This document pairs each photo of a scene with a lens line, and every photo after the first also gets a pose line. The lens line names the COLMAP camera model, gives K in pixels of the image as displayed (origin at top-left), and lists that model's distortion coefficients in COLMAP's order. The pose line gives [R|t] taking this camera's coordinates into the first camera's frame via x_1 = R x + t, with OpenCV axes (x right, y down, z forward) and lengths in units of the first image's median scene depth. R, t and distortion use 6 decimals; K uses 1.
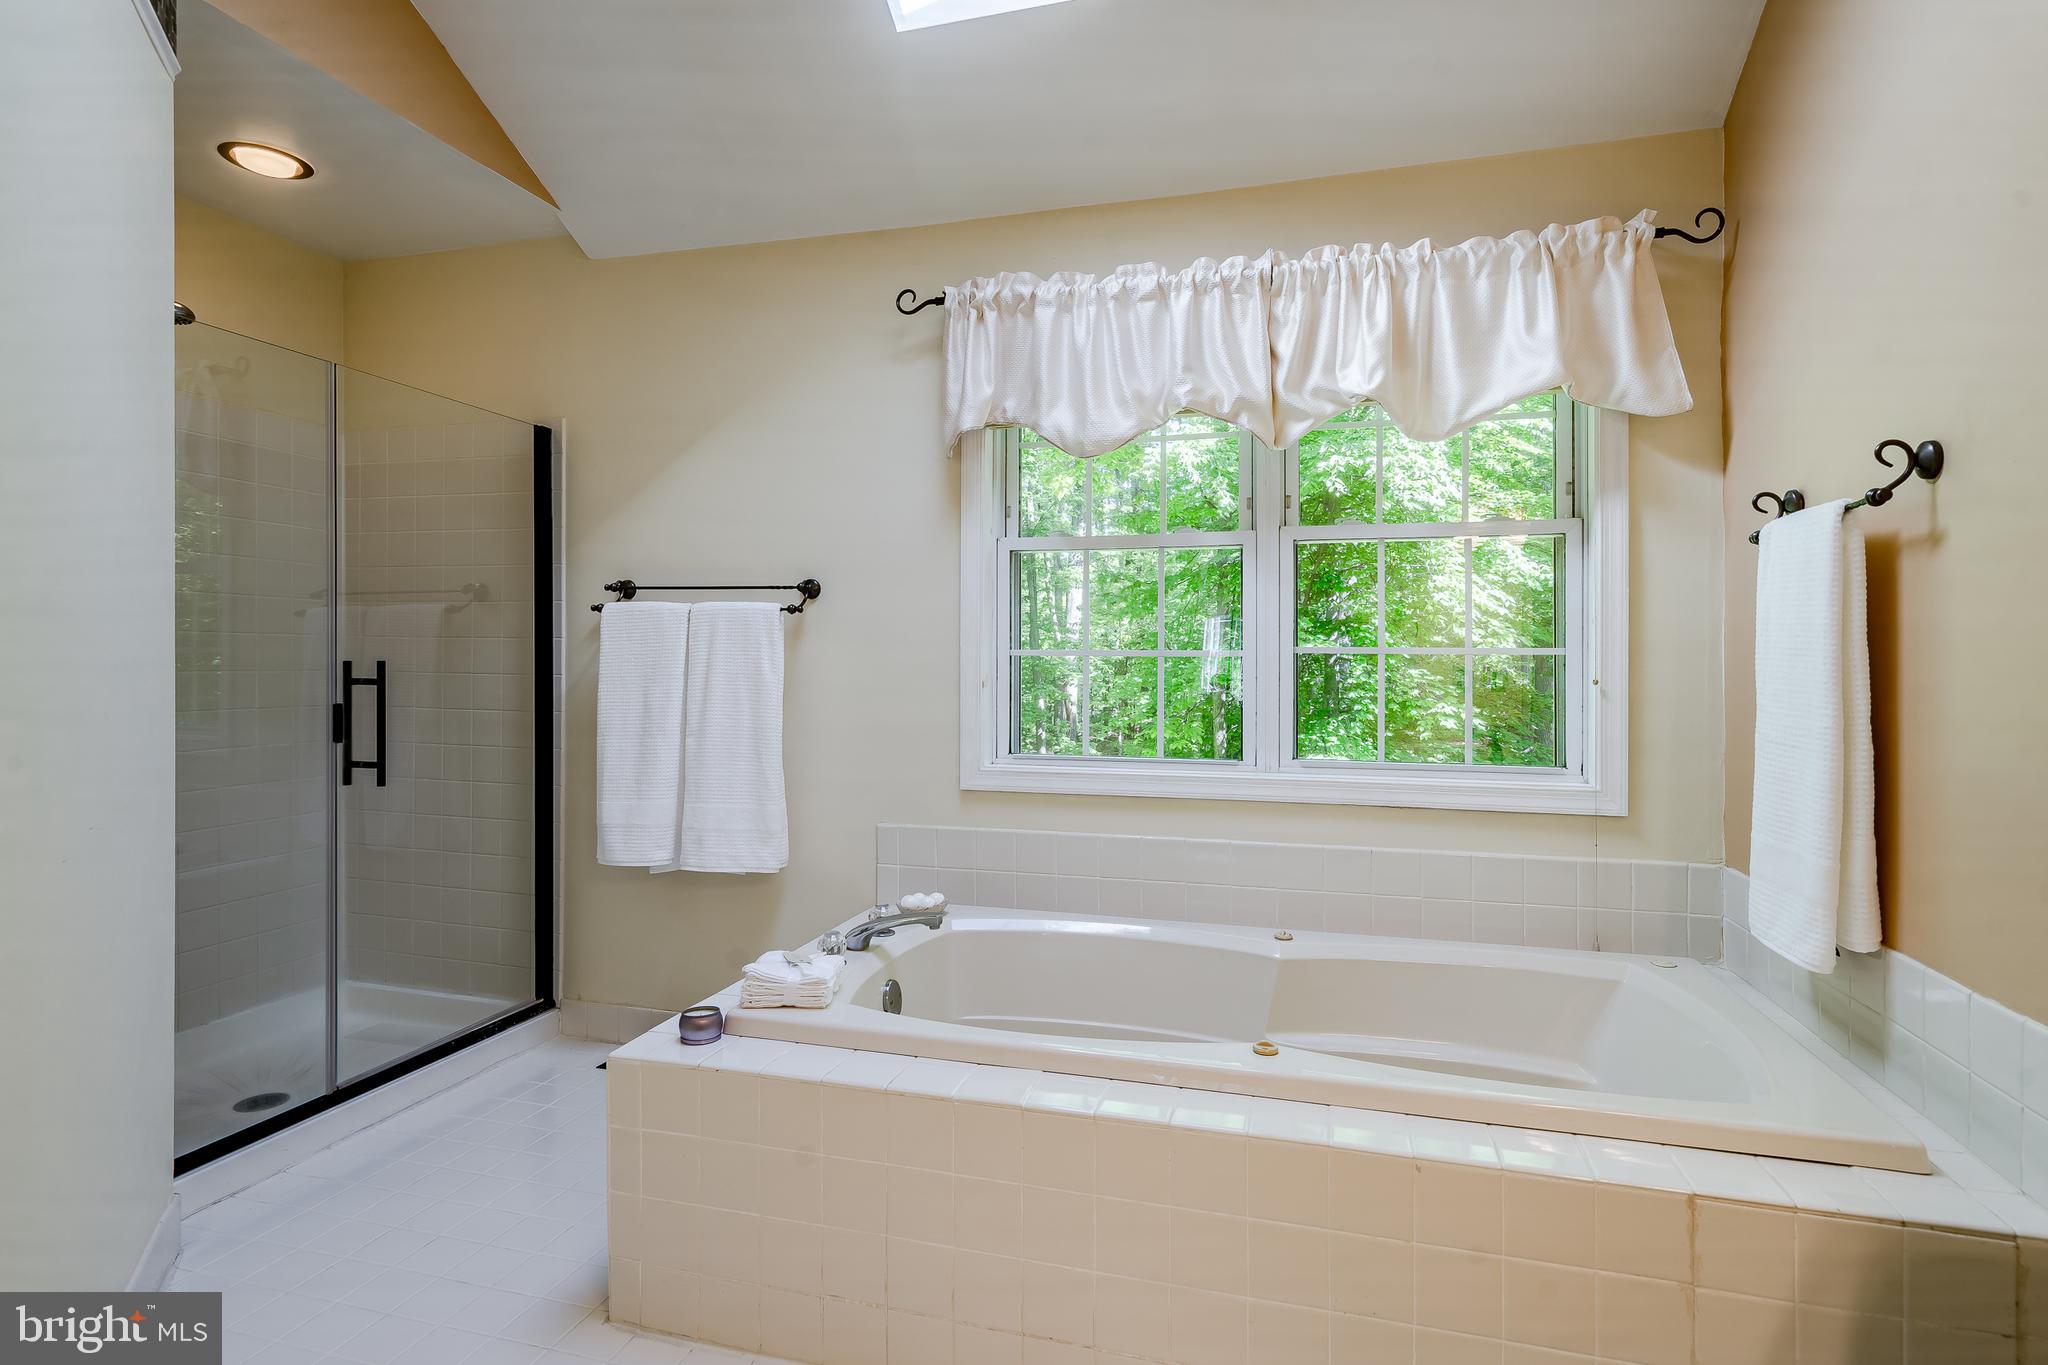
lens RADIAL K [[1064.5, 0, 1001.0], [0, 1064.5, 657.1], [0, 0, 1]] dist [-0.001698, 0.000698]
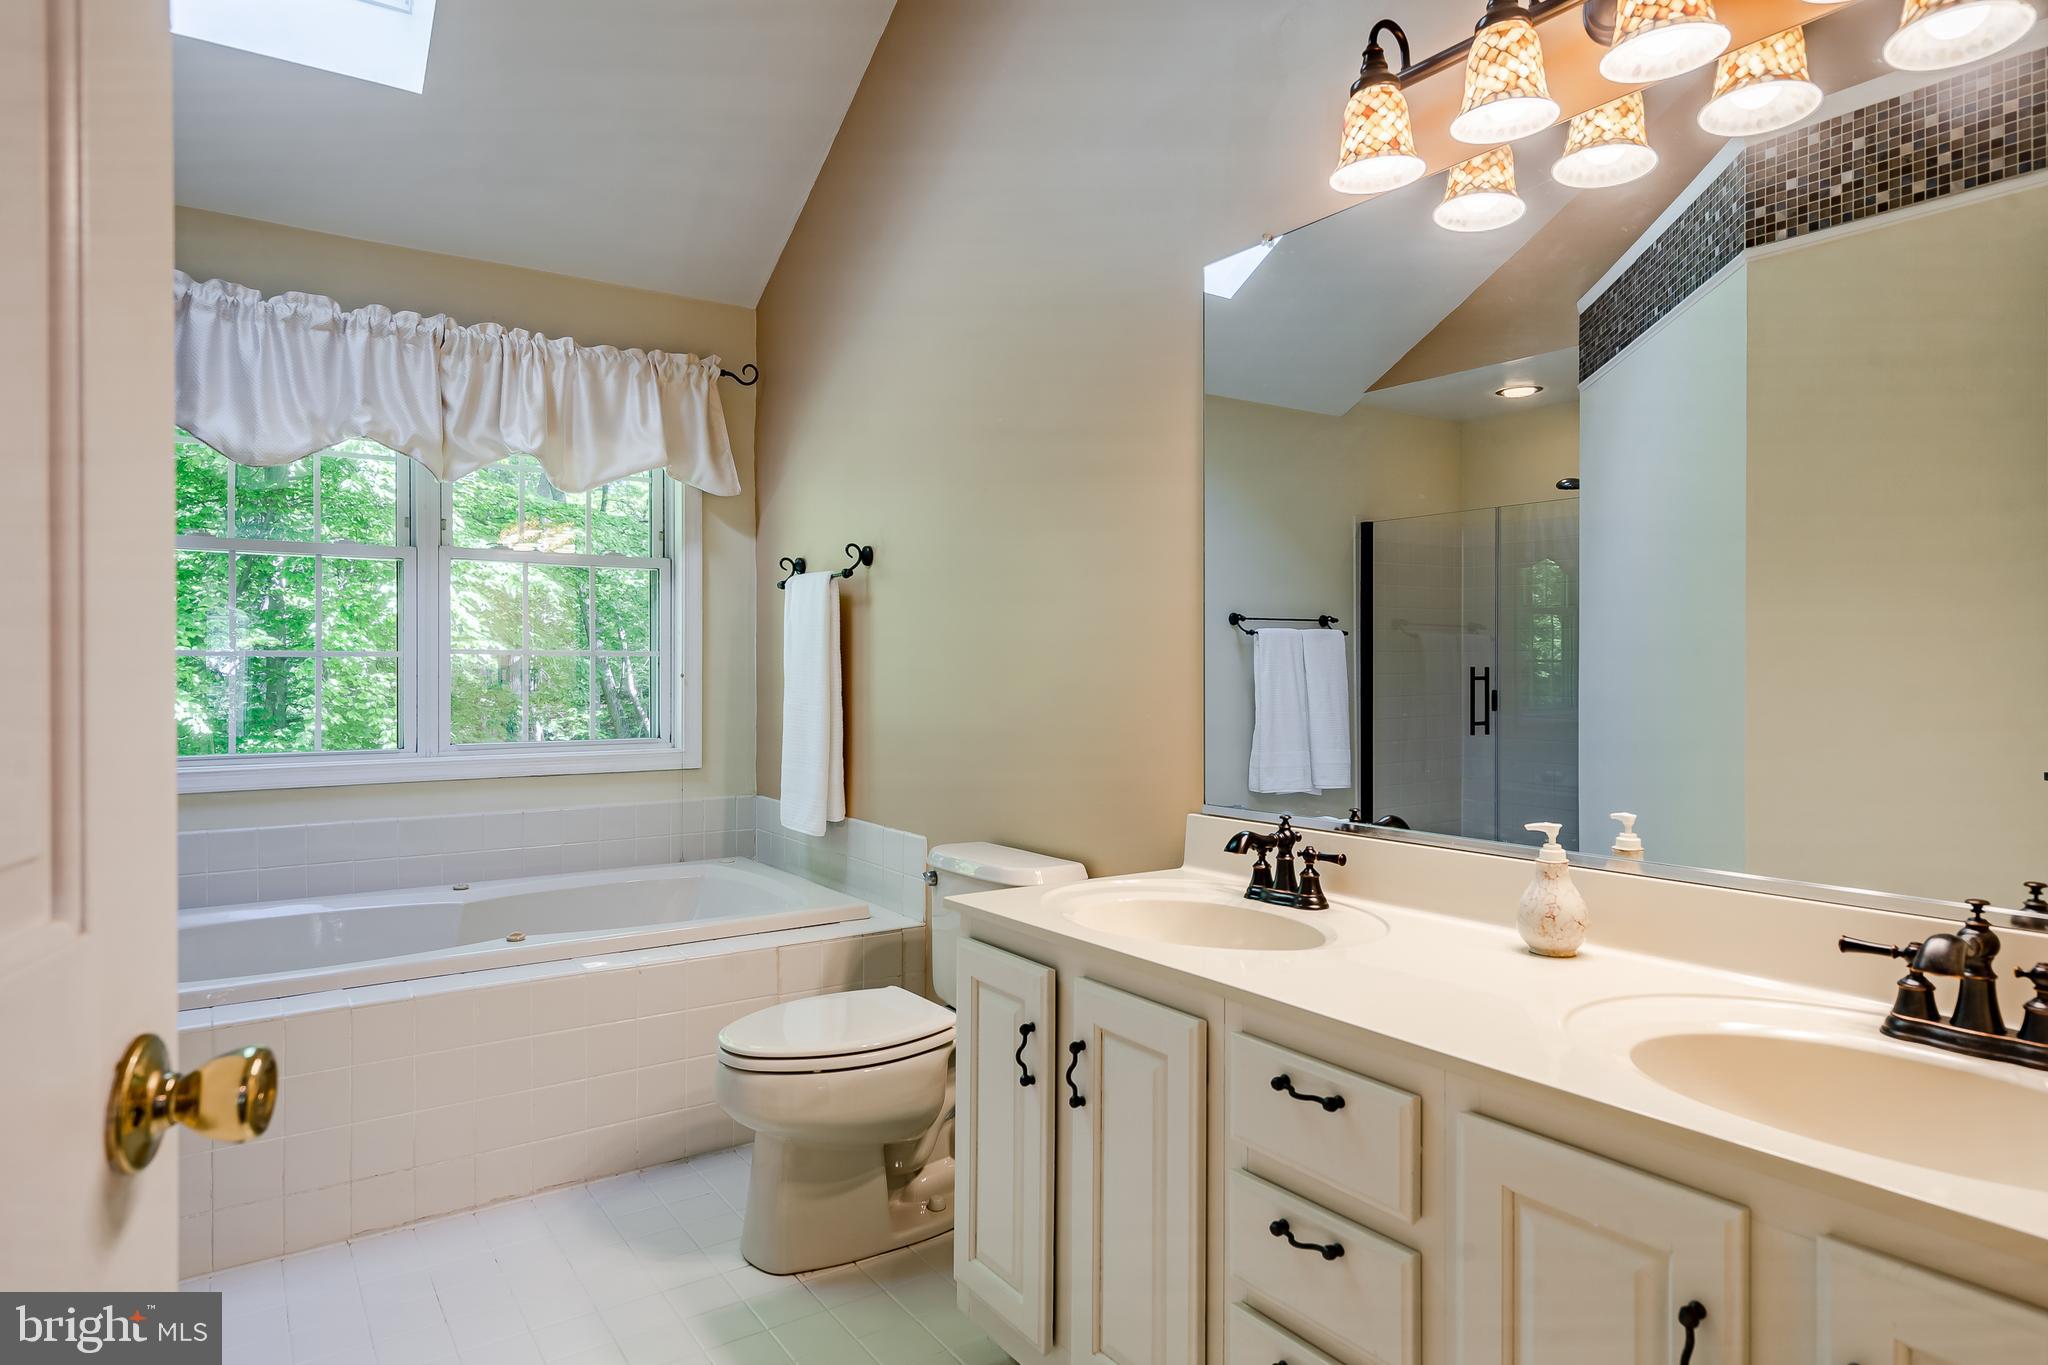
lens RADIAL K [[1177.0, 0, 1024.8], [0, 1177.0, 671.3], [0, 0, 1]] dist [-0.002367, 0.000743]
pose [[0.630024, -0.006747, 0.776546, -0.369683], [-0.003419, 0.999928, 0.011462, -0.002053], [-0.776568, -0.009877, 0.629956, -0.344851]]
